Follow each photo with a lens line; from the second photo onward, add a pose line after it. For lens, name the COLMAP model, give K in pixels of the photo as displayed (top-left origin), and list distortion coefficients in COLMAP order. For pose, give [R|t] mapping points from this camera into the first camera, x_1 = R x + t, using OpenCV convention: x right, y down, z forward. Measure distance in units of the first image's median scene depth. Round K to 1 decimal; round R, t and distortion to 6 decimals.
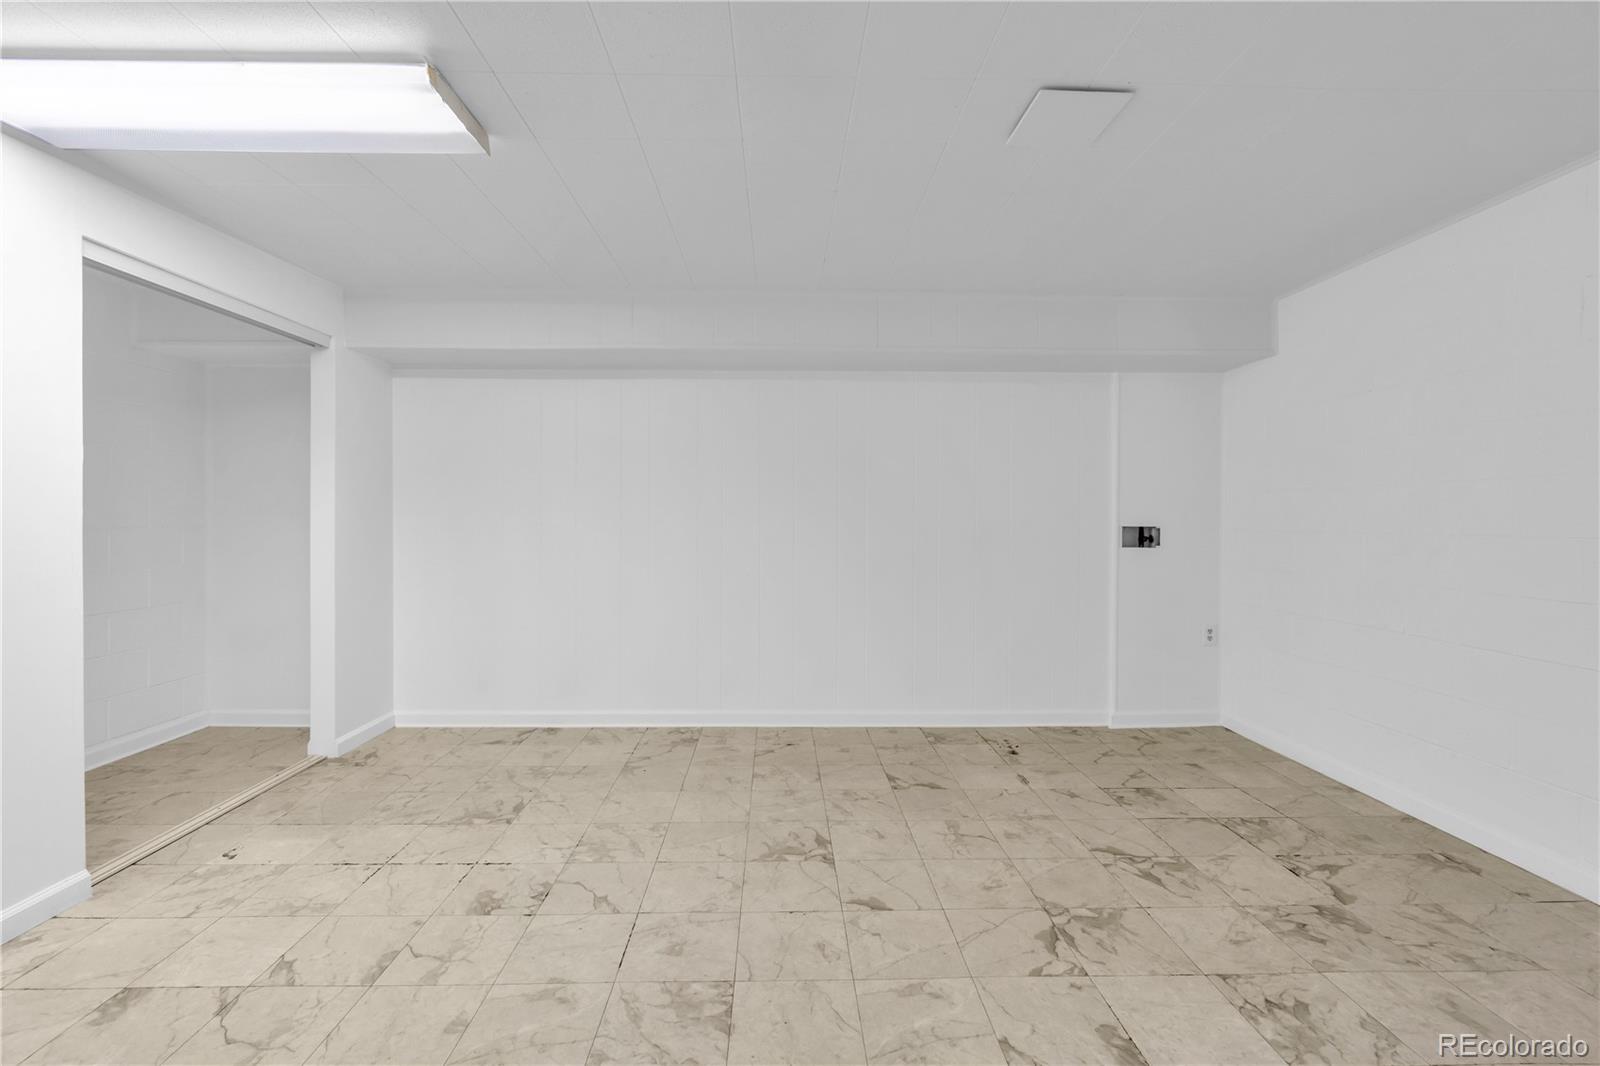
lens RADIAL K [[694.4, 0, 790.2], [0, 694.4, 522.4], [0, 0, 1]] dist [-0.000866, 0.000838]
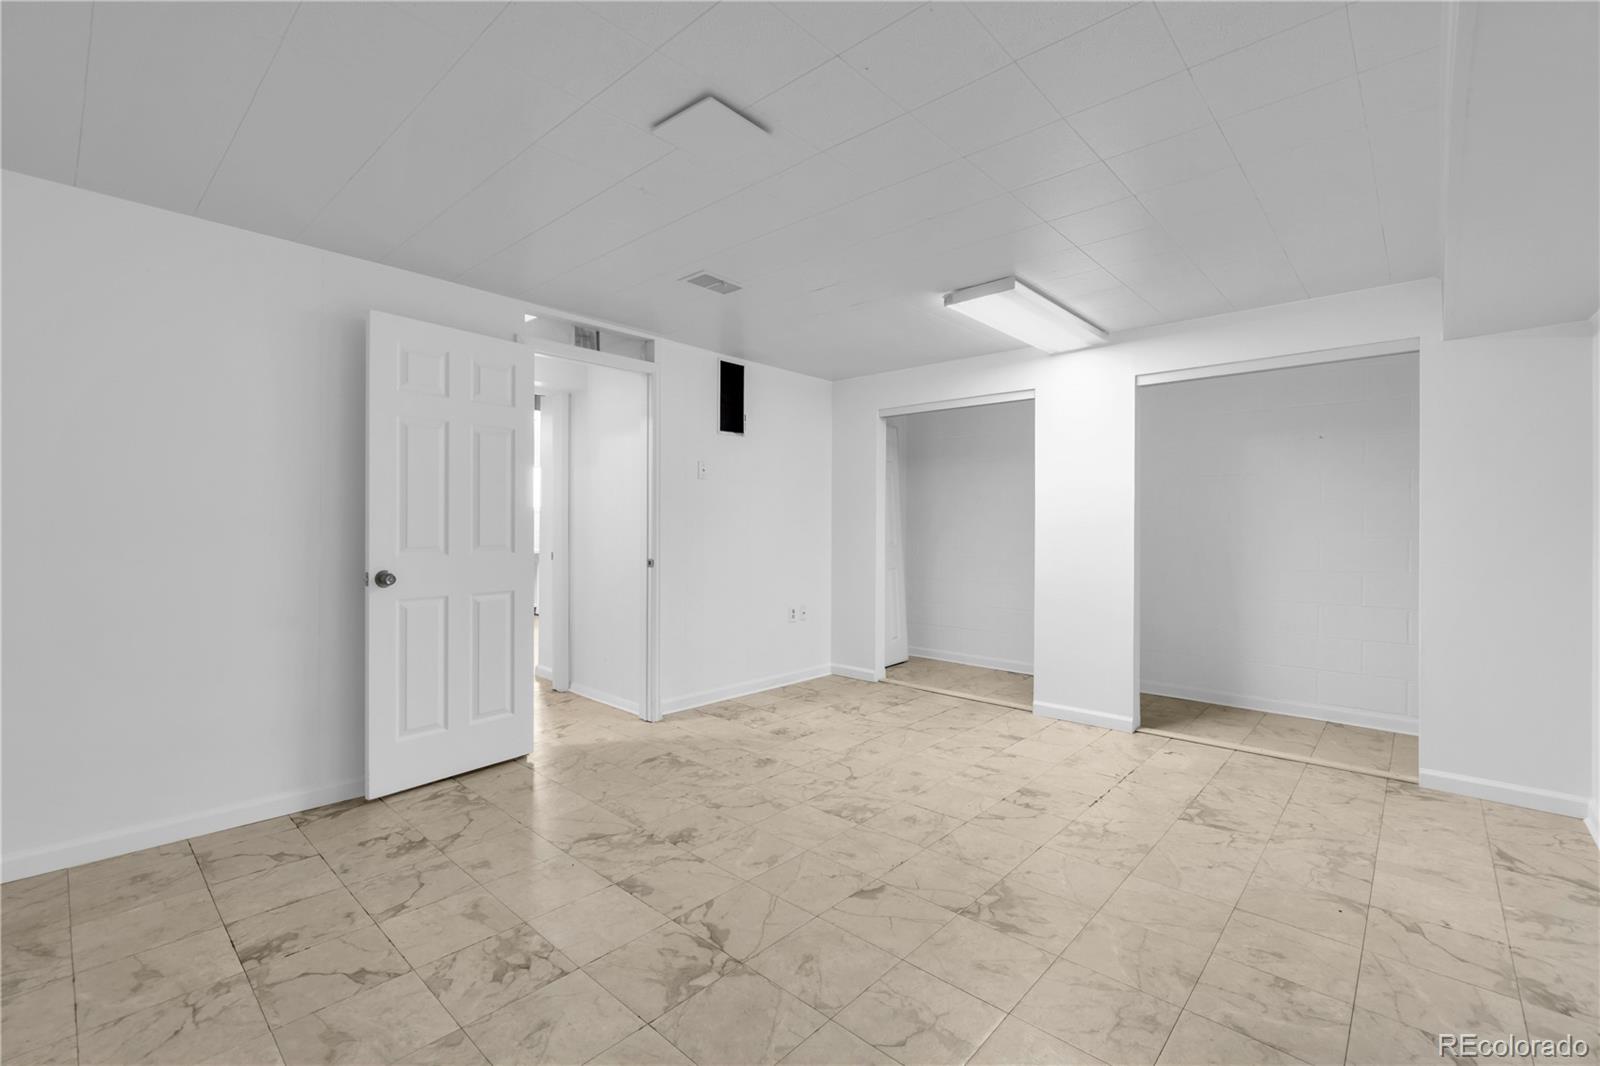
lens RADIAL K [[694.4, 0, 794.0], [0, 694.4, 530.9], [0, 0, 1]] dist [-0.000866, 0.000838]
pose [[-0.694088, -0.002166, -0.719887, 0.975115], [-0.013544, 0.999858, 0.010050, -0.004425], [0.719763, 0.016726, -0.694018, 1.683256]]
